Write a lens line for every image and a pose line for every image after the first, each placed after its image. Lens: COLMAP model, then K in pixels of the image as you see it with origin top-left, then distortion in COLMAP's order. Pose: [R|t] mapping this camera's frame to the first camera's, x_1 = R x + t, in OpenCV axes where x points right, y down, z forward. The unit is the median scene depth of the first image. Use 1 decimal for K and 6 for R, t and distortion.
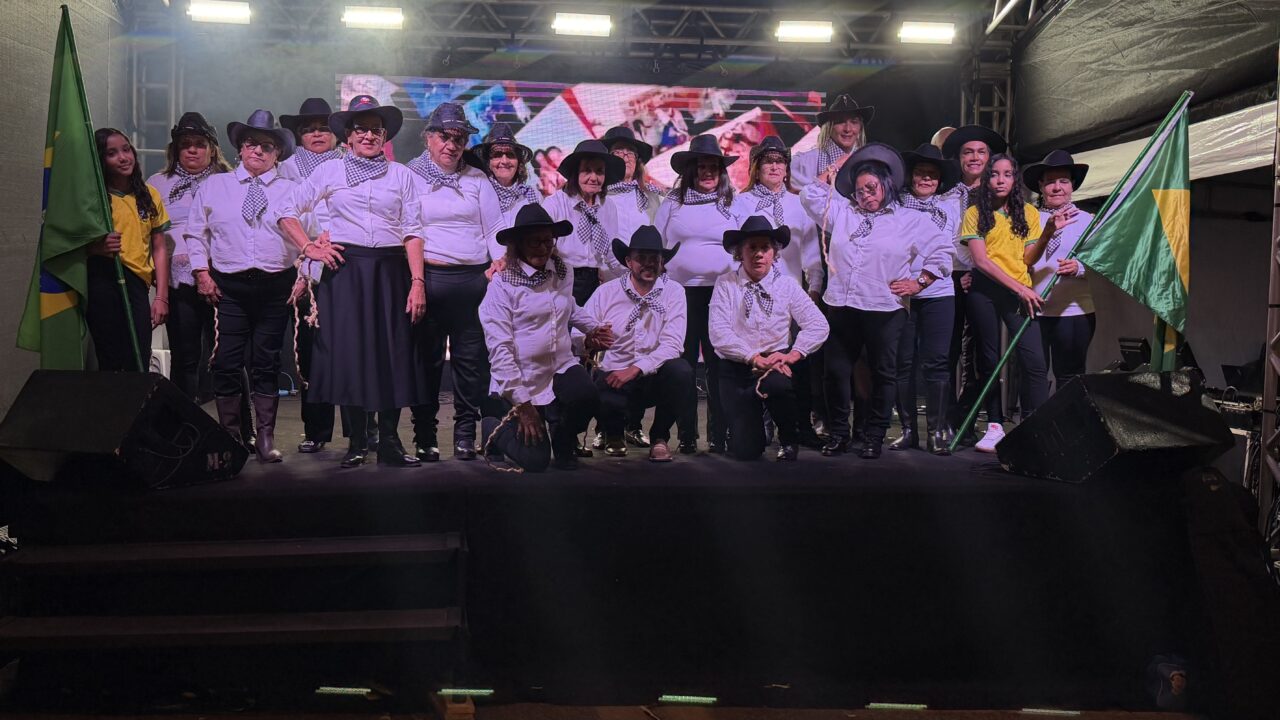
lens RADIAL K [[1284.9, 0, 647.8], [0, 1284.9, 362.0], [0, 0, 1]] dist [0.121097, -0.294044]
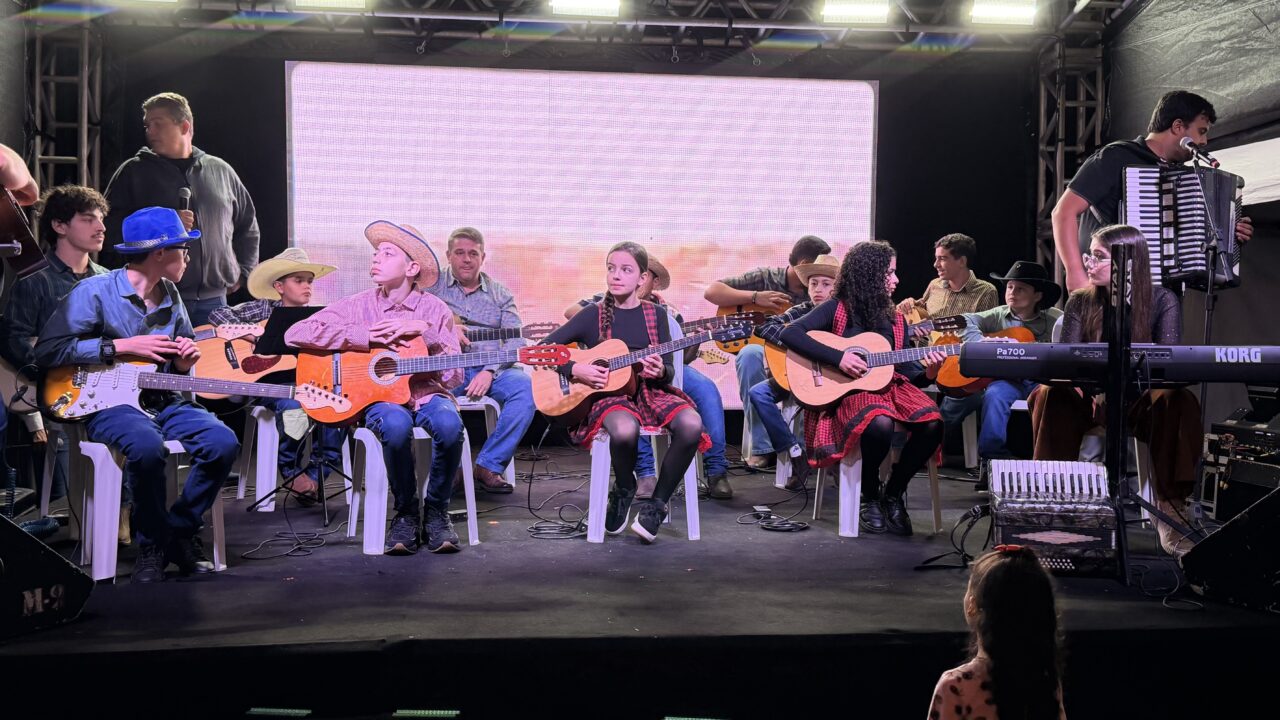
lens RADIAL K [[1284.9, 0, 647.8], [0, 1284.9, 362.0], [0, 0, 1]] dist [0.121097, -0.294044]
pose [[0.999984, -0.004666, -0.003161, -0.009232], [0.004611, 0.999837, -0.017434, -0.017540], [0.003242, 0.017419, 0.999843, 0.176481]]
